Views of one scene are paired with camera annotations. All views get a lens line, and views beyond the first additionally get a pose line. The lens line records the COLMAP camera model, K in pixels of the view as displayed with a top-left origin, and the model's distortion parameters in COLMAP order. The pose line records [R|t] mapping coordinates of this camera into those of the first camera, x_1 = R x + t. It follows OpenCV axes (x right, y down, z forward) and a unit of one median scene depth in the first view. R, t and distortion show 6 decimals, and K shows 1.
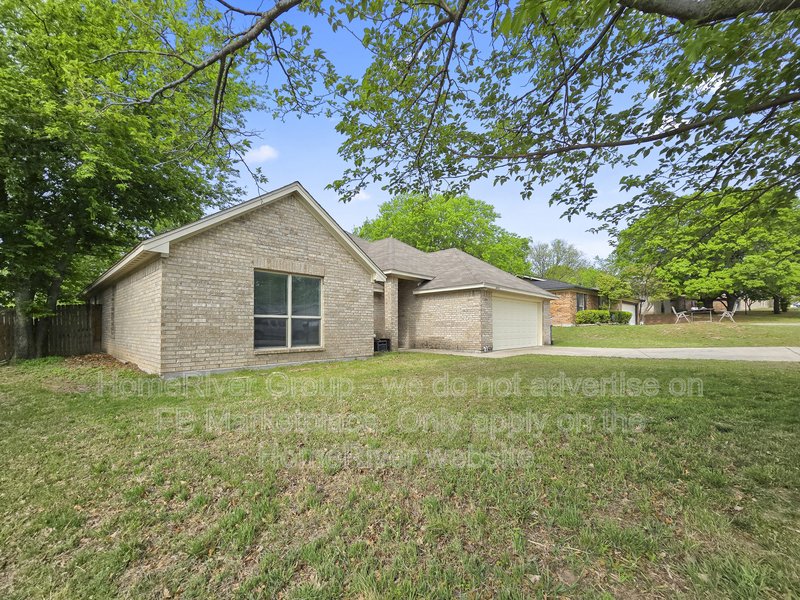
lens RADIAL K [[337.4, 0, 400.0], [0, 337.4, 300.0], [0, 0, 1]] dist [0.000040, 0.000091]
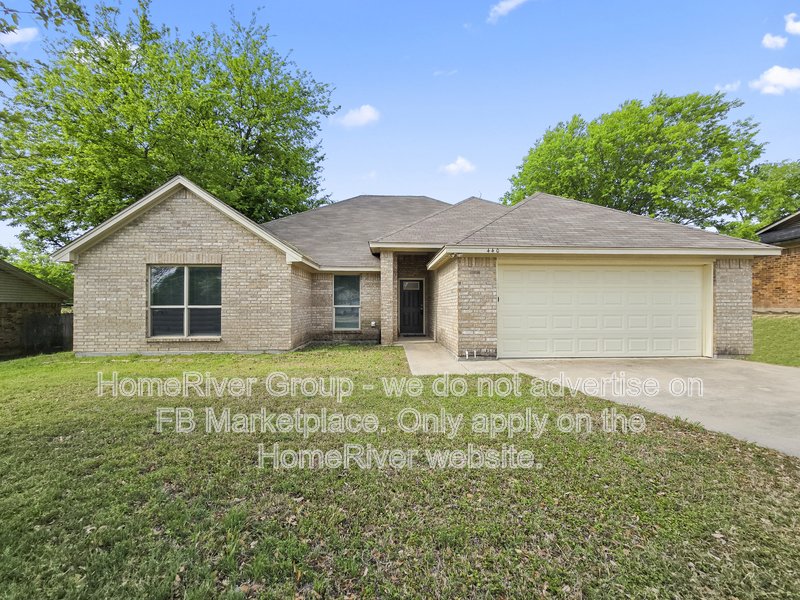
lens RADIAL K [[337.4, 0, 400.0], [0, 337.4, 300.0], [0, 0, 1]] dist [0.000040, 0.000091]
pose [[0.712568, -0.017922, -0.701374, 0.866469], [0.057553, 0.997798, 0.032975, 0.031946], [0.699238, -0.063863, 0.712031, 0.718106]]
